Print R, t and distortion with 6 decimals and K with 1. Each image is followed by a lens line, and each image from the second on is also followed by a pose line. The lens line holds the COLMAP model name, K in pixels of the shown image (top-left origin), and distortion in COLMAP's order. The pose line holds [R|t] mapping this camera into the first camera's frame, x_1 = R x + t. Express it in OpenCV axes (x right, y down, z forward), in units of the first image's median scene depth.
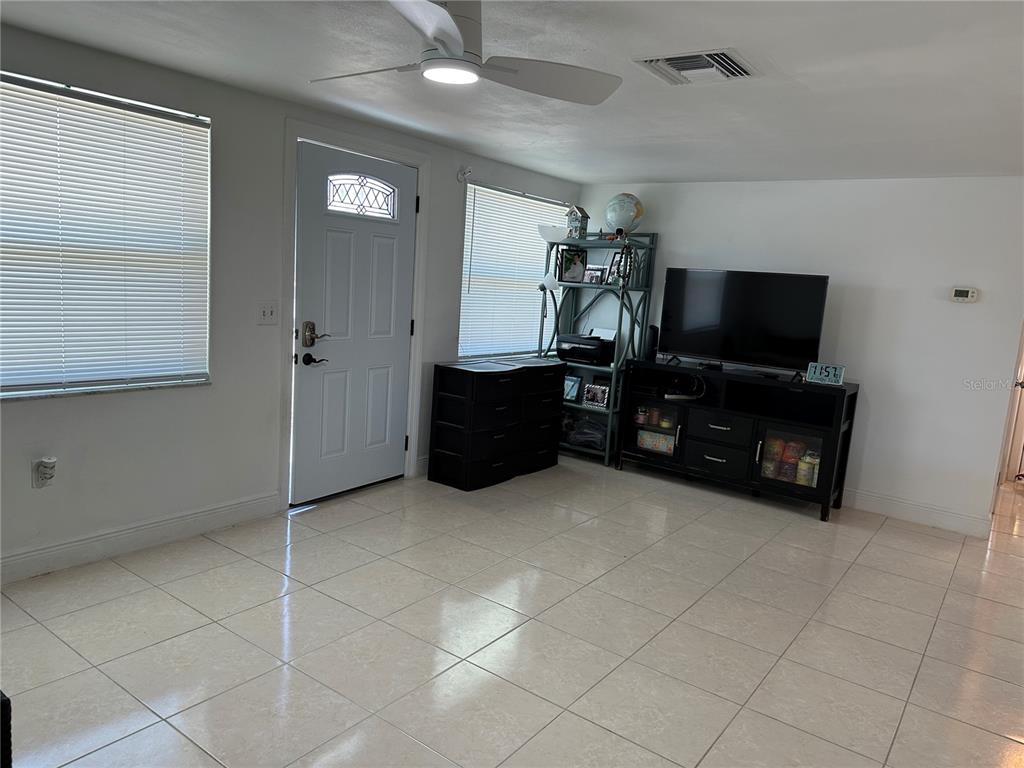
lens RADIAL K [[706.7, 0, 513.5], [0, 706.7, 383.0], [0, 0, 1]] dist [0.039465, -0.023013]
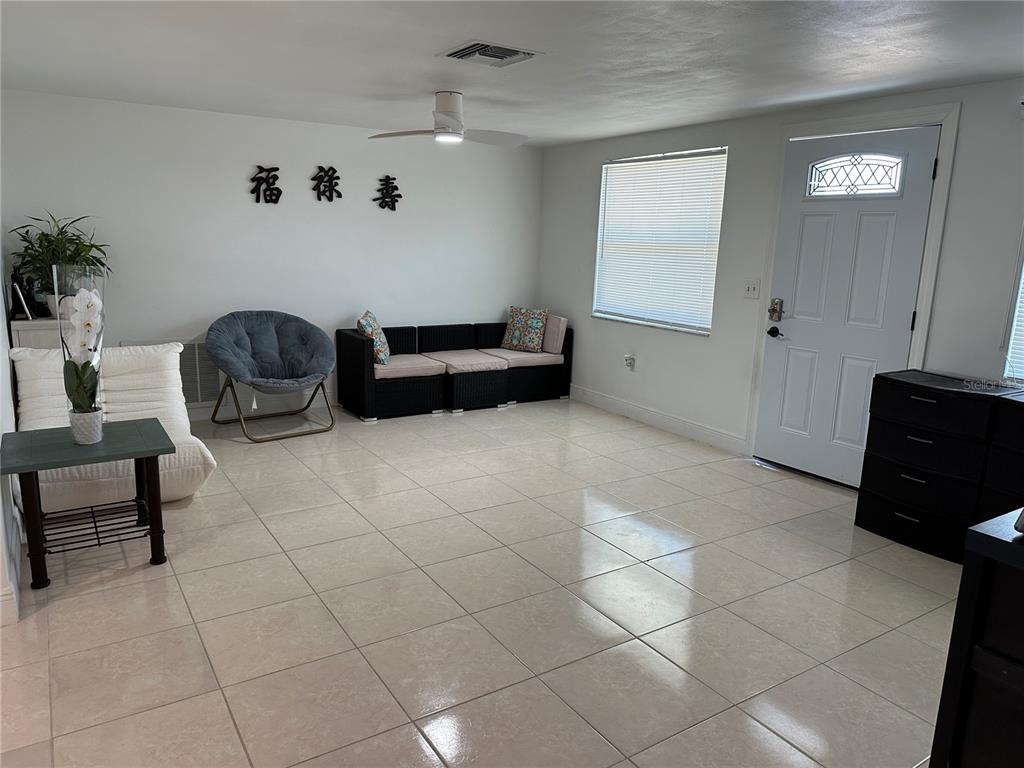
lens RADIAL K [[706.7, 0, 513.2], [0, 706.7, 376.4], [0, 0, 1]] dist [0.039465, -0.023013]
pose [[-0.334996, 0.100372, -0.936858, 0.884448], [-0.200851, 0.963849, 0.175083, -0.077233], [0.920563, 0.246821, -0.302726, 0.940144]]
